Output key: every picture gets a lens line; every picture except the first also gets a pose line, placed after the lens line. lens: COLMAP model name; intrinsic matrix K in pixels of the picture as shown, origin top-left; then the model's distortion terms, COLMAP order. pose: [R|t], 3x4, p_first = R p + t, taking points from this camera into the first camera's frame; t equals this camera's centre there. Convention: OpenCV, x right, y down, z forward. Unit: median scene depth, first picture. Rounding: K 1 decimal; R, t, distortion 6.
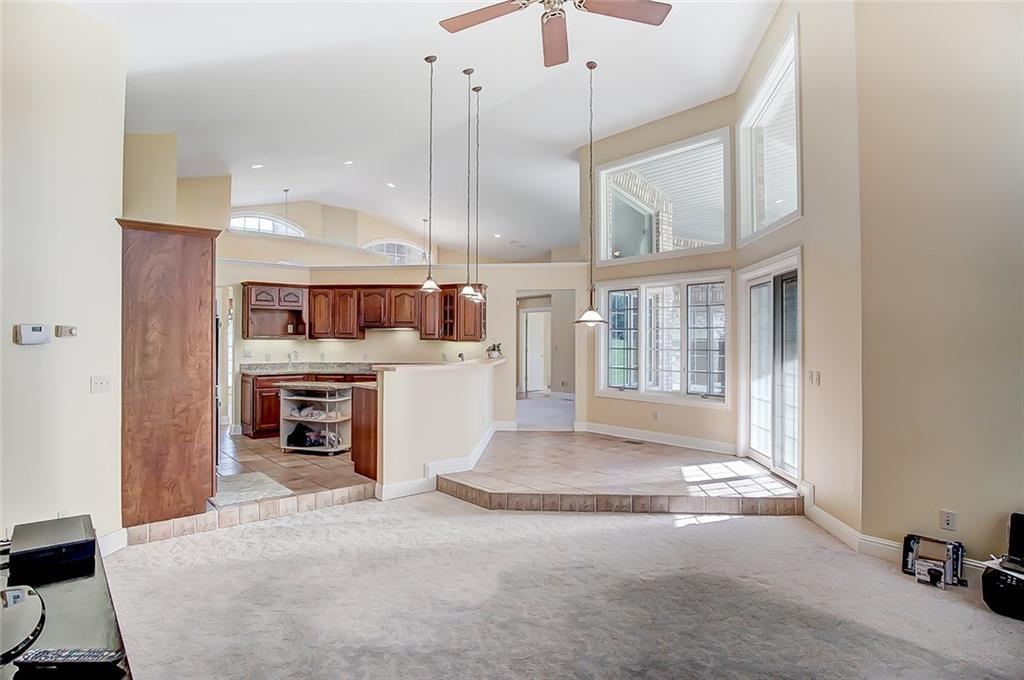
lens RADIAL K [[552.1, 0, 508.6], [0, 552.1, 332.2], [0, 0, 1]] dist [-0.028553, 0.001364]
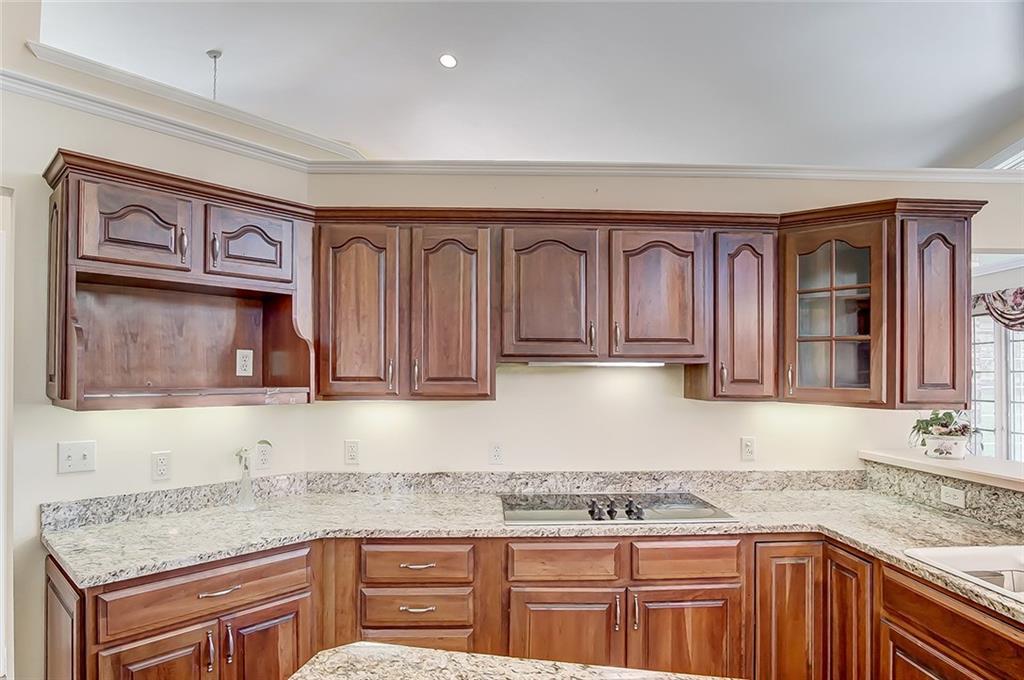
lens RADIAL K [[556.8, 0, 511.1], [0, 556.8, 371.0], [0, 0, 1]] dist [-0.030582, 0.001512]
pose [[0.989688, -0.000346, 0.143242, -0.308650], [0.000778, 0.999995, -0.002959, -0.001264], [-0.143240, 0.003040, 0.989683, 0.714030]]
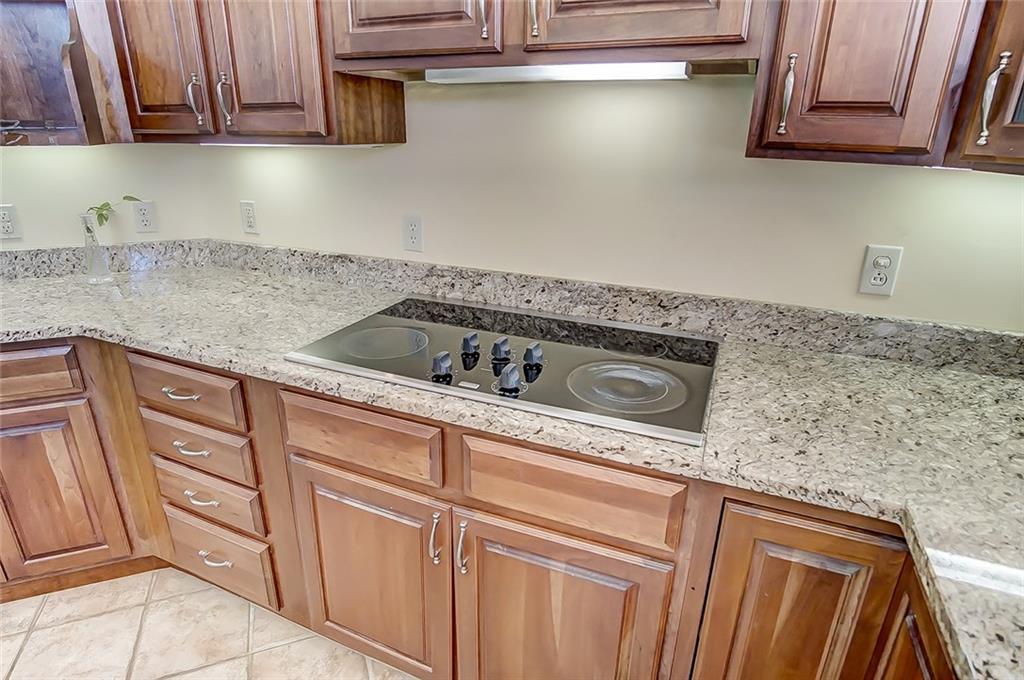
lens RADIAL K [[552.1, 0, 508.6], [0, 552.1, 332.2], [0, 0, 1]] dist [-0.028553, 0.001364]
pose [[0.956169, 0.106957, -0.272583, -0.174701], [-0.005651, 0.937468, 0.348026, 0.008454], [0.292761, -0.331232, 0.896982, 0.851856]]
